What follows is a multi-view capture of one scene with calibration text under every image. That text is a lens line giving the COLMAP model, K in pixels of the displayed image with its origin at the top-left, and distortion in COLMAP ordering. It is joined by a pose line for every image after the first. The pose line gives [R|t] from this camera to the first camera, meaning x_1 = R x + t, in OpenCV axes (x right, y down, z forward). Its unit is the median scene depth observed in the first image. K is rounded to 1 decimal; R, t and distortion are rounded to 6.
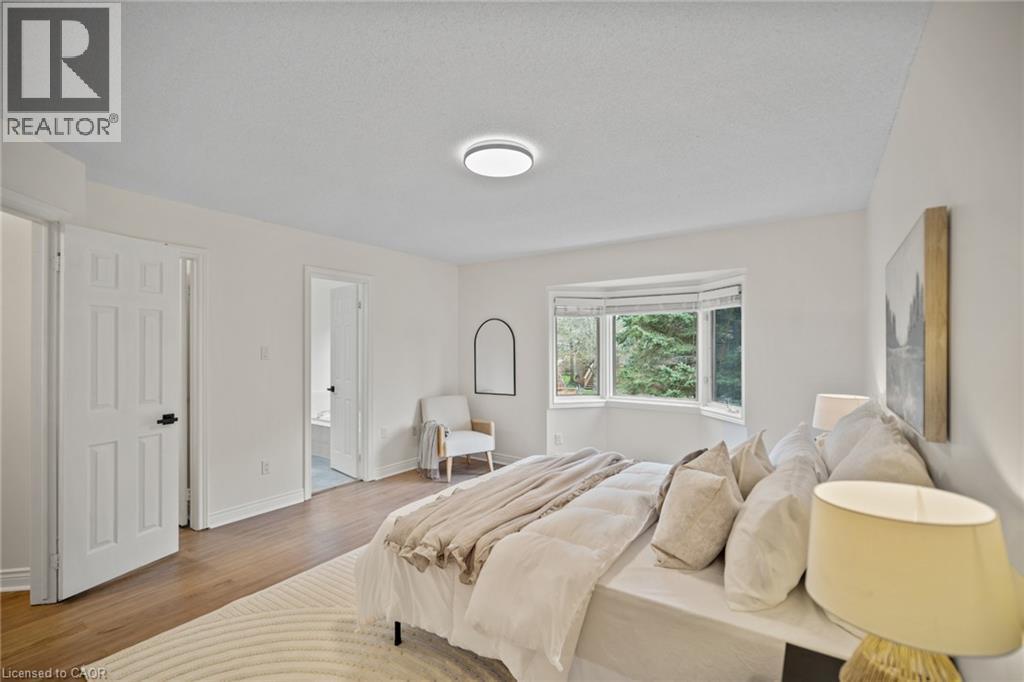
lens RADIAL K [[434.6, 0, 510.9], [0, 434.6, 354.8], [0, 0, 1]] dist [-0.001114, -0.000004]
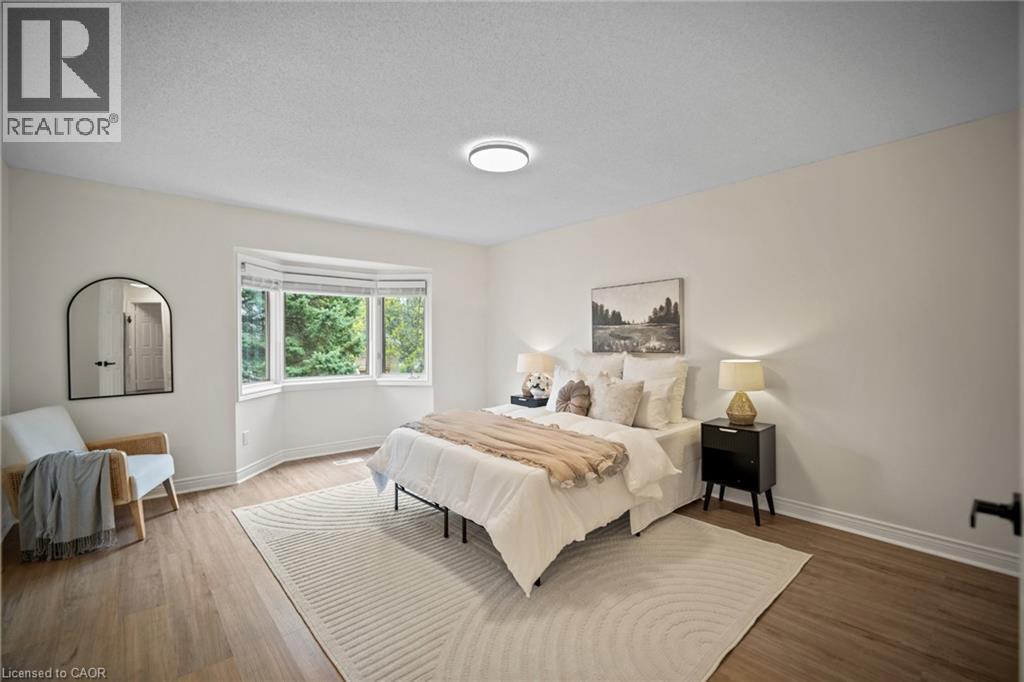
lens RADIAL K [[443.1, 0, 513.8], [0, 443.1, 338.8], [0, 0, 1]] dist [-0.002931, 0.000237]
pose [[0.243435, -0.005160, 0.969903, -0.607182], [0.006493, 0.999972, 0.003690, 0.009897], [-0.969895, 0.005399, 0.243462, 0.341155]]
